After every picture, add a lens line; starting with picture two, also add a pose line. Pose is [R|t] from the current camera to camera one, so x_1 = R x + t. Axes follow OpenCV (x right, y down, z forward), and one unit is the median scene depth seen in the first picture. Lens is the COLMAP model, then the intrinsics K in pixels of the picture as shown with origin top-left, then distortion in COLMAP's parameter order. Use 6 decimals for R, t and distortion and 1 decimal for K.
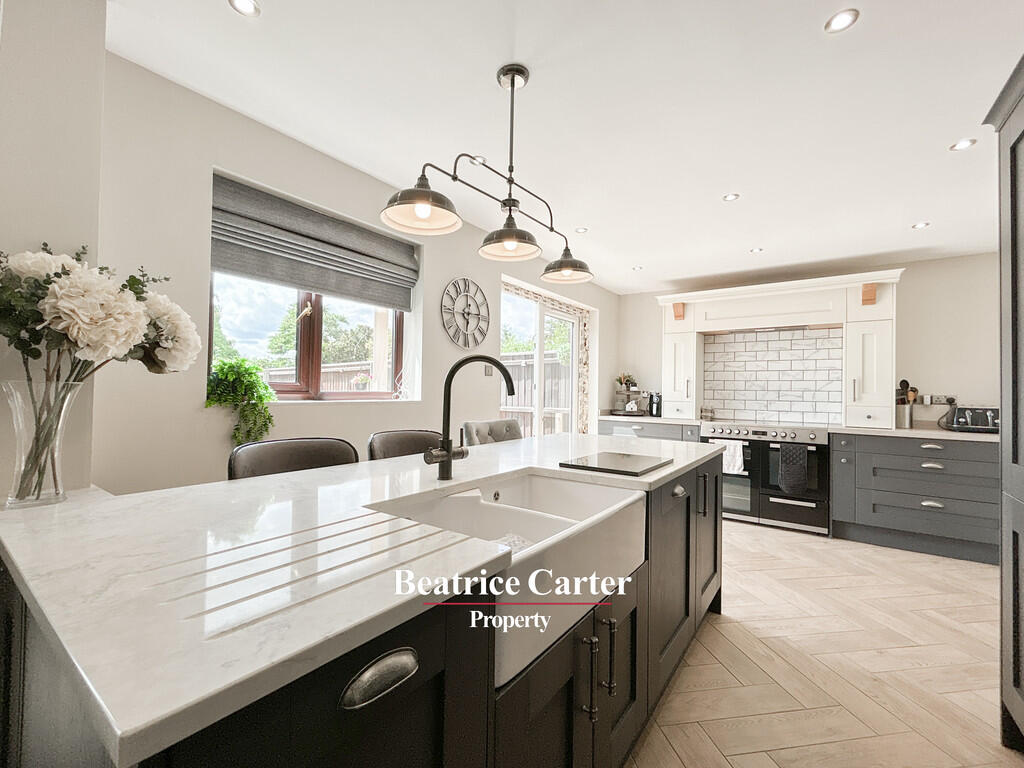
lens RADIAL K [[419.2, 0, 519.4], [0, 419.2, 385.0], [0, 0, 1]] dist [0.001419, 0.000035]
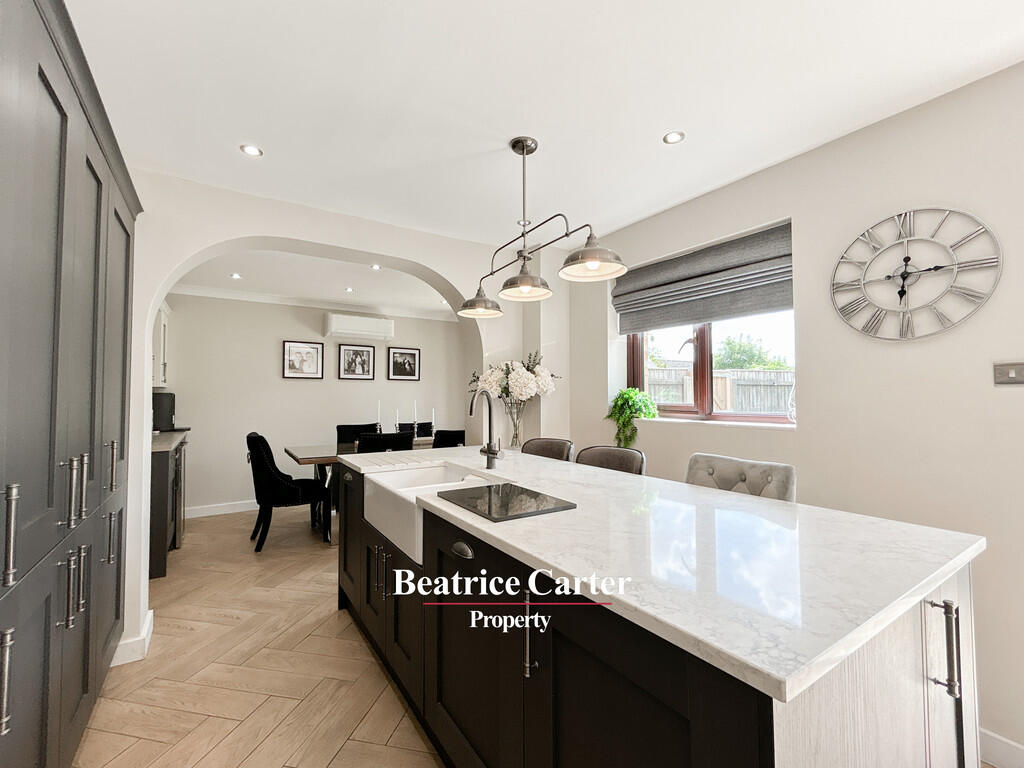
lens RADIAL K [[440.0, 0, 512.8], [0, 440.0, 384.5], [0, 0, 1]] dist [-0.005371, -0.000248]
pose [[-0.374355, -0.034666, -0.926637, 0.614610], [0.005421, 0.999202, -0.039571, -0.011979], [0.927270, -0.019836, -0.373868, 0.779866]]
